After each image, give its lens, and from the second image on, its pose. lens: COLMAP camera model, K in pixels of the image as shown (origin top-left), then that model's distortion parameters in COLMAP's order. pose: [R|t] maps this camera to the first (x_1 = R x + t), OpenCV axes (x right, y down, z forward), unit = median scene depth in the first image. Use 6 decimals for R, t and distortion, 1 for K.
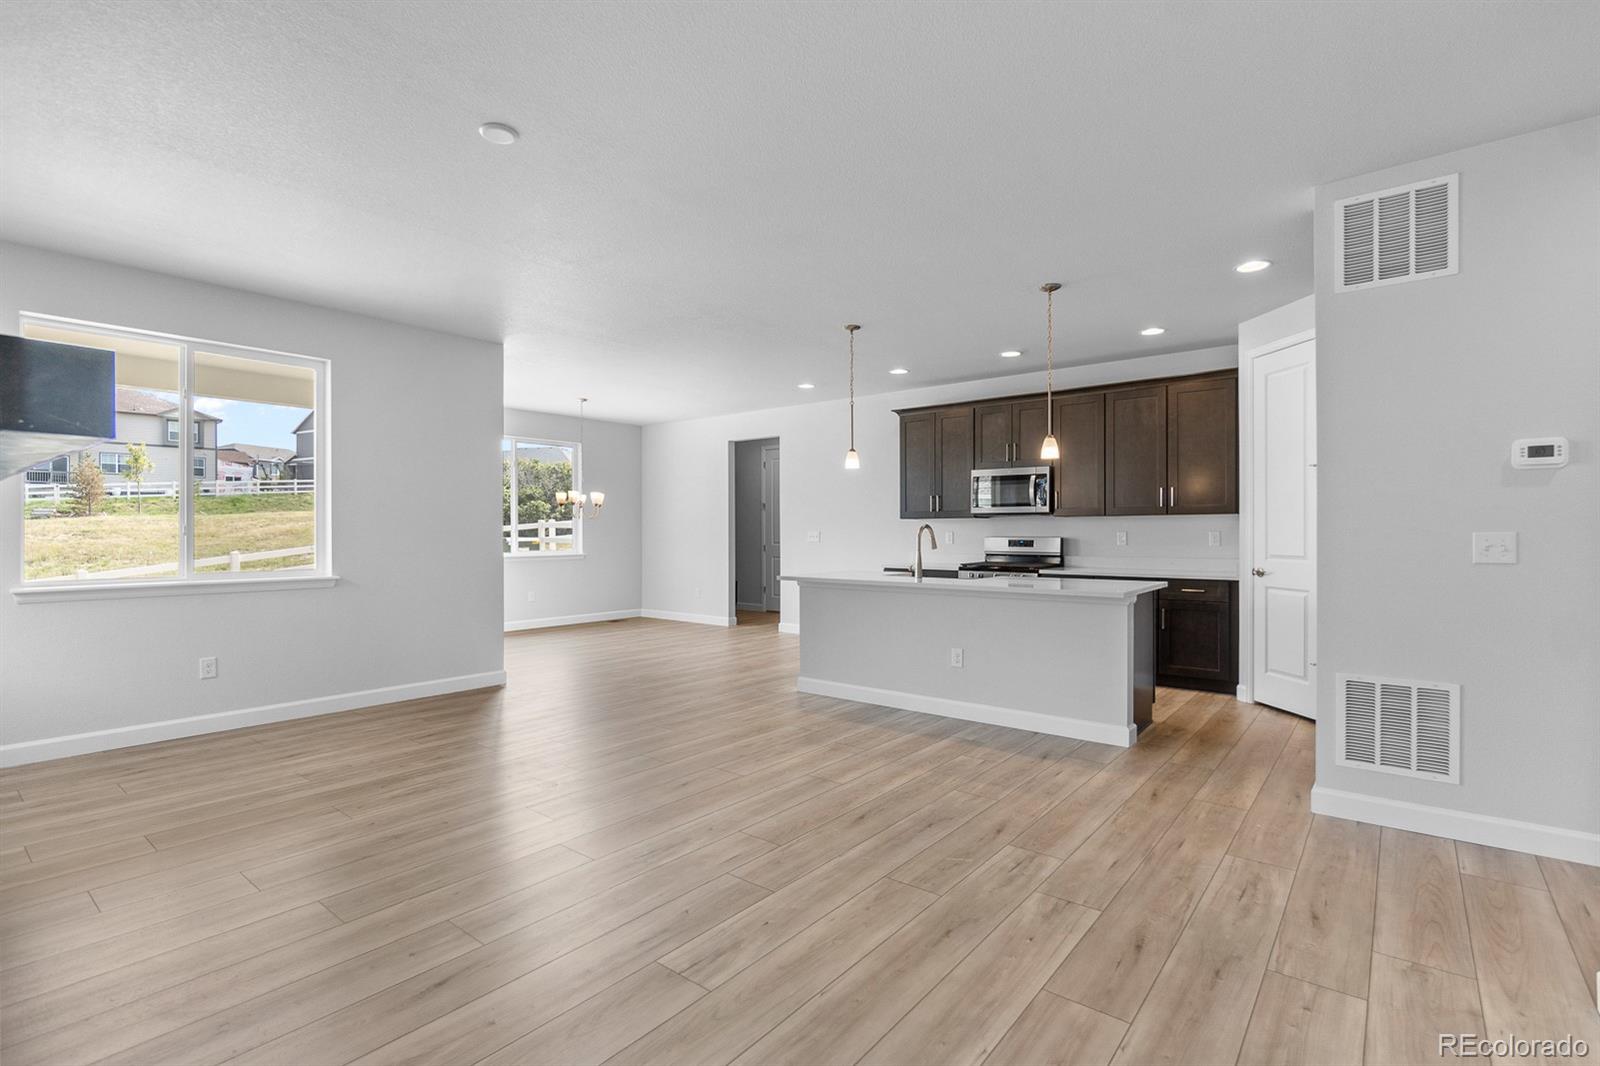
lens RADIAL K [[751.8, 0, 800.0], [0, 751.8, 533.0], [0, 0, 1]] dist [0.001664, 0.000224]
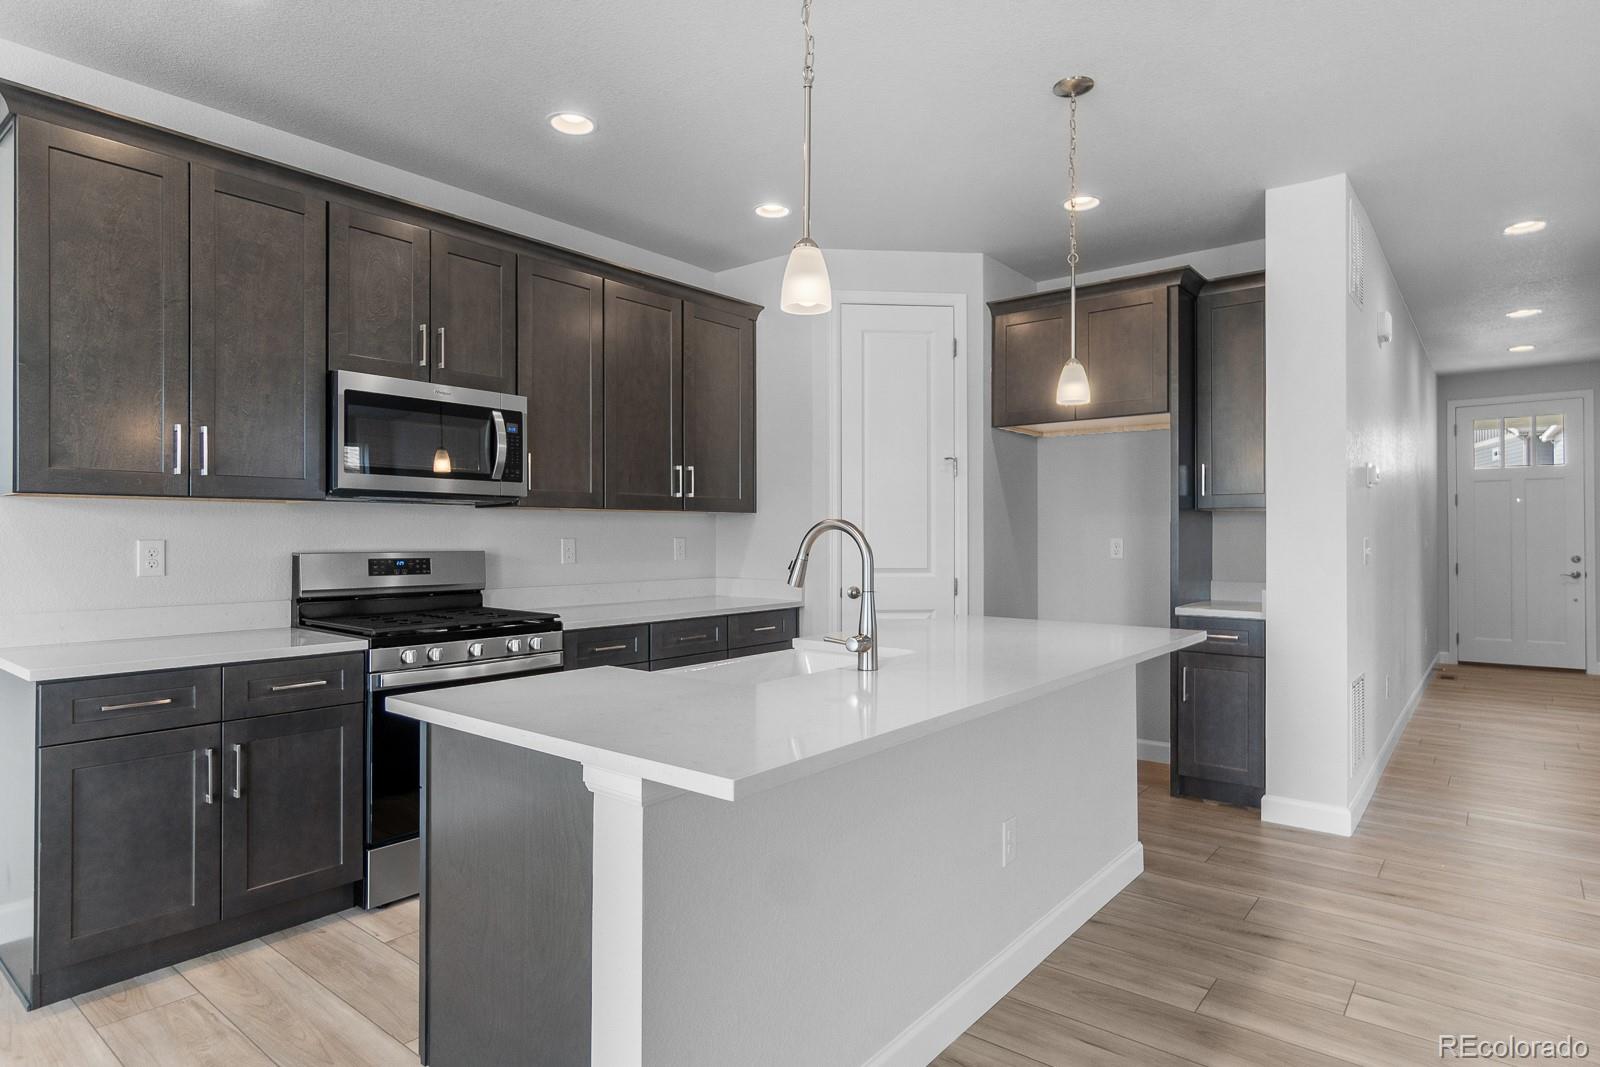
lens RADIAL K [[889.4, 0, 794.0], [0, 889.4, 531.7], [0, 0, 1]] dist [-0.000582, 0.001577]
pose [[0.005544, 0.005791, 0.999968, -0.231206], [0.003009, 0.999979, -0.005808, -0.002564], [-0.999980, 0.003041, 0.005526, 0.900156]]
